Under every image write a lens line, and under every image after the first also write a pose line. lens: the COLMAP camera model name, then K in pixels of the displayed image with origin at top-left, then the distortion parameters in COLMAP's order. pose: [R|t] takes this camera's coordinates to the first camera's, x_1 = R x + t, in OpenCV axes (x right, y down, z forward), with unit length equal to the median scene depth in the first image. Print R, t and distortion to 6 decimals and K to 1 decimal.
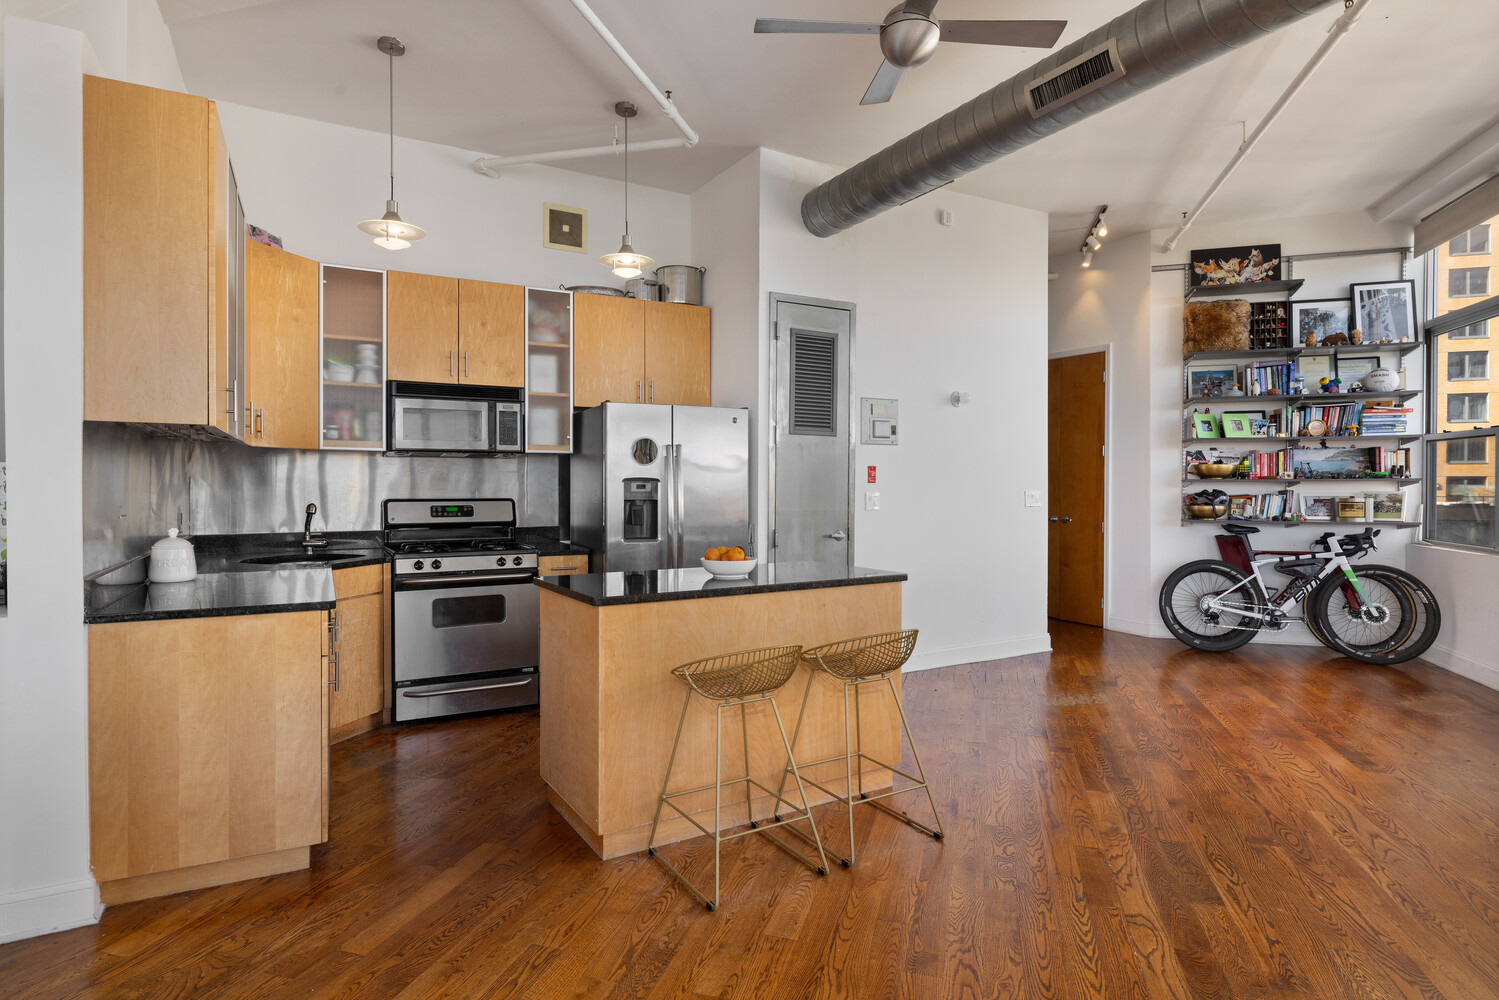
lens RADIAL K [[811.0, 0, 750.6], [0, 811.0, 480.2], [0, 0, 1]] dist [-0.001660, -0.000257]
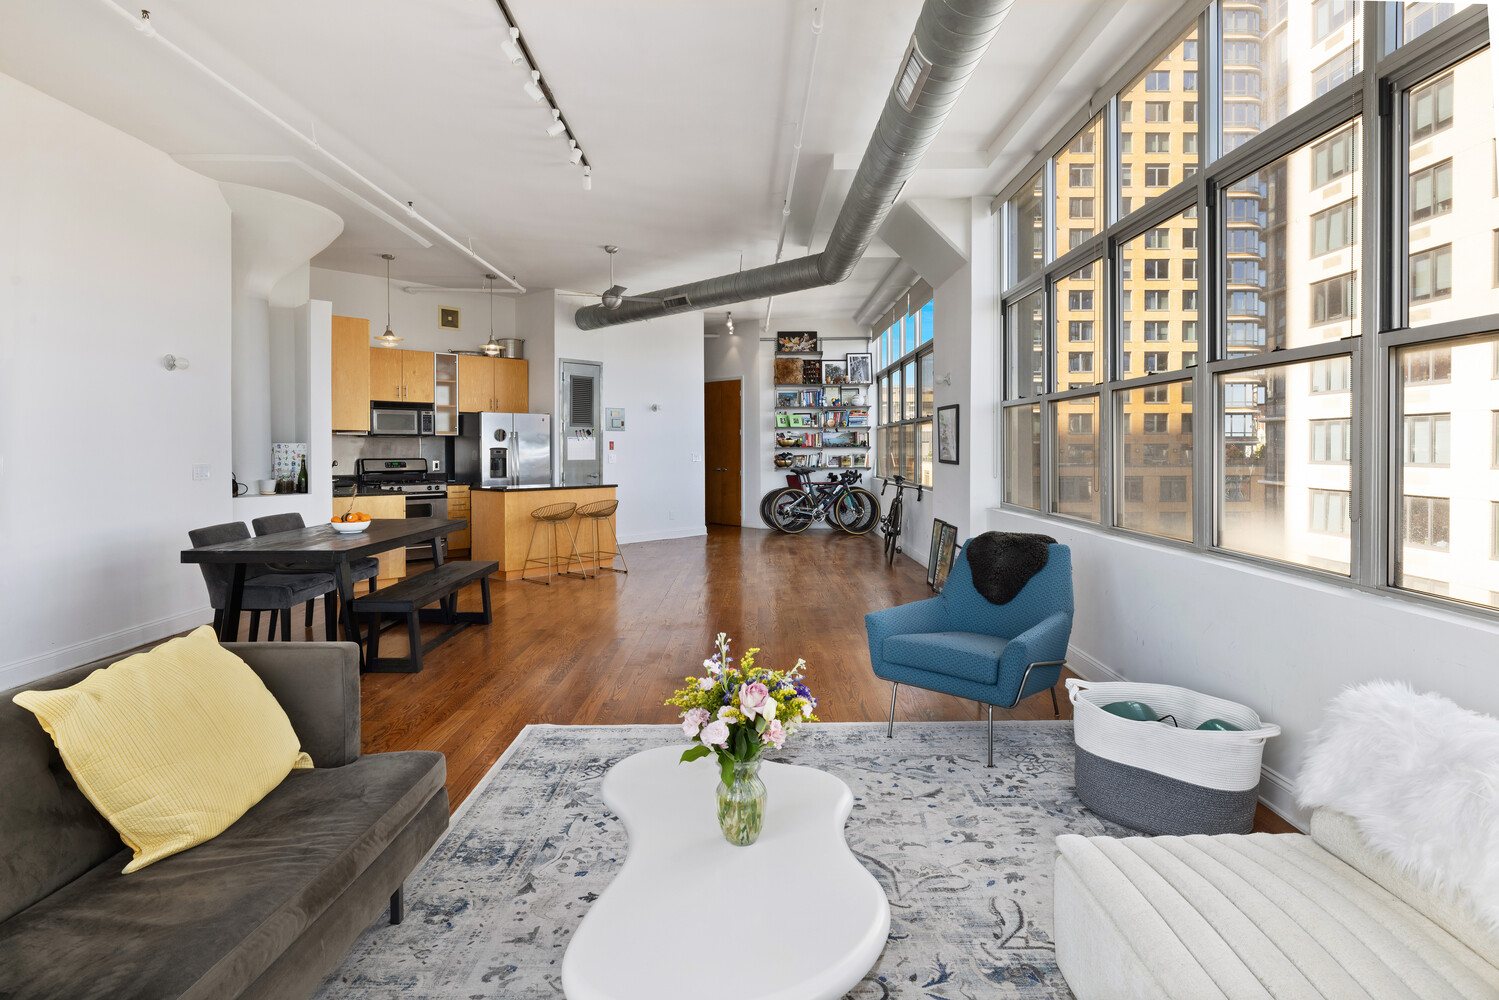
lens RADIAL K [[773.6, 0, 754.4], [0, 773.6, 458.8], [0, 0, 1]] dist [-0.000846, -0.000107]
pose [[0.959727, -0.008571, 0.280804, -0.046878], [0.005792, 0.999926, 0.010724, 0.006405], [-0.280875, -0.008665, 0.959705, -0.862815]]
